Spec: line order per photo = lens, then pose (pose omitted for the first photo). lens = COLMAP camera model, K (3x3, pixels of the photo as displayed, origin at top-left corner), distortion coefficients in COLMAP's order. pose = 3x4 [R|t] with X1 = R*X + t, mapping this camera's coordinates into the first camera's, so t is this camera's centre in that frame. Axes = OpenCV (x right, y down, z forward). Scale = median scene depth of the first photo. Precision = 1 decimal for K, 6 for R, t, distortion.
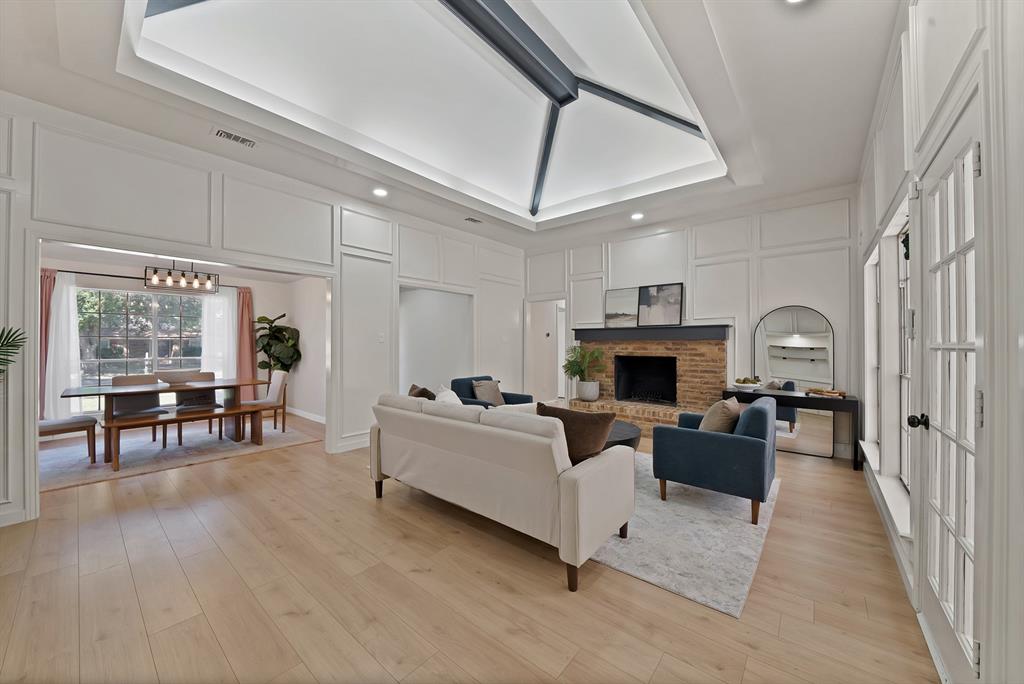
lens RADIAL K [[371.2, 0, 512.3], [0, 371.2, 342.1], [0, 0, 1]] dist [-0.018019, -0.000317]
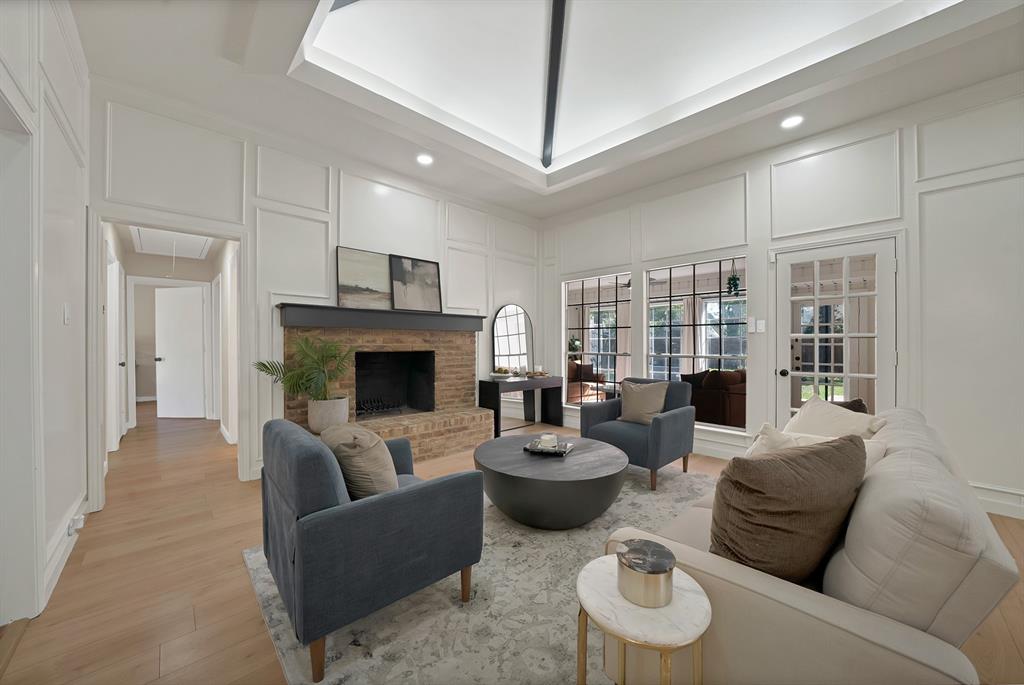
lens RADIAL K [[371.2, 0, 513.2], [0, 371.2, 343.8], [0, 0, 1]] dist [-0.018019, -0.000317]
pose [[0.121781, -0.006169, 0.992538, -0.344077], [-0.010385, 0.999918, 0.007490, 0.015312], [-0.992503, -0.011219, 0.121707, 0.693390]]
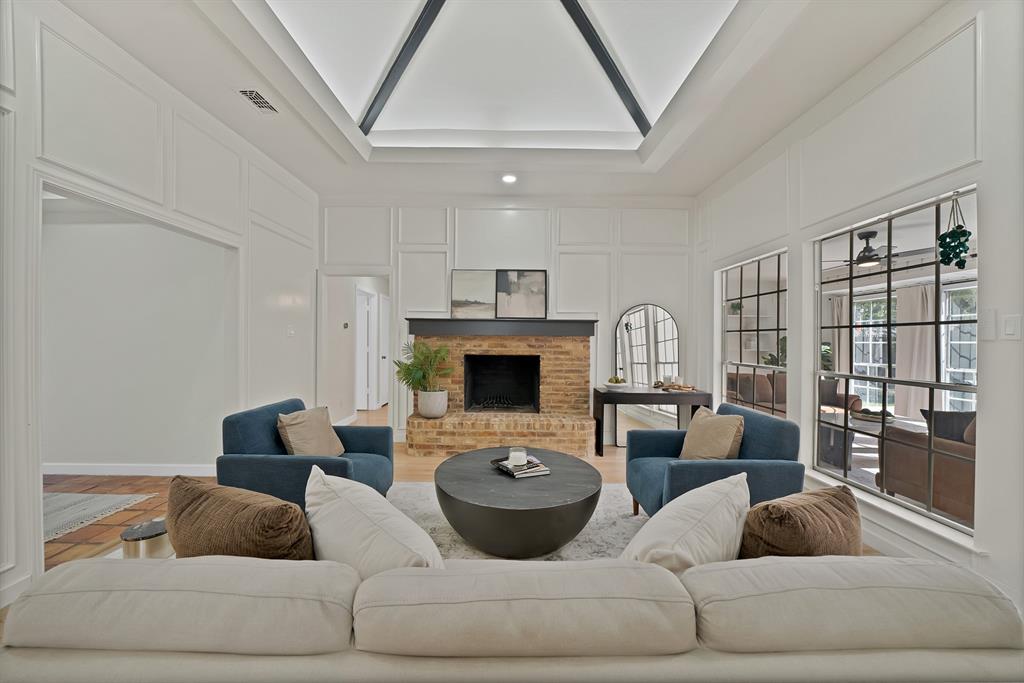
lens RADIAL K [[371.2, 0, 512.7], [0, 371.2, 342.7], [0, 0, 1]] dist [-0.018019, -0.000317]
pose [[0.765293, -0.000615, 0.643682, -0.154694], [-0.011267, 0.999834, 0.014351, -0.001344], [-0.643584, -0.018236, 0.765158, 0.363529]]
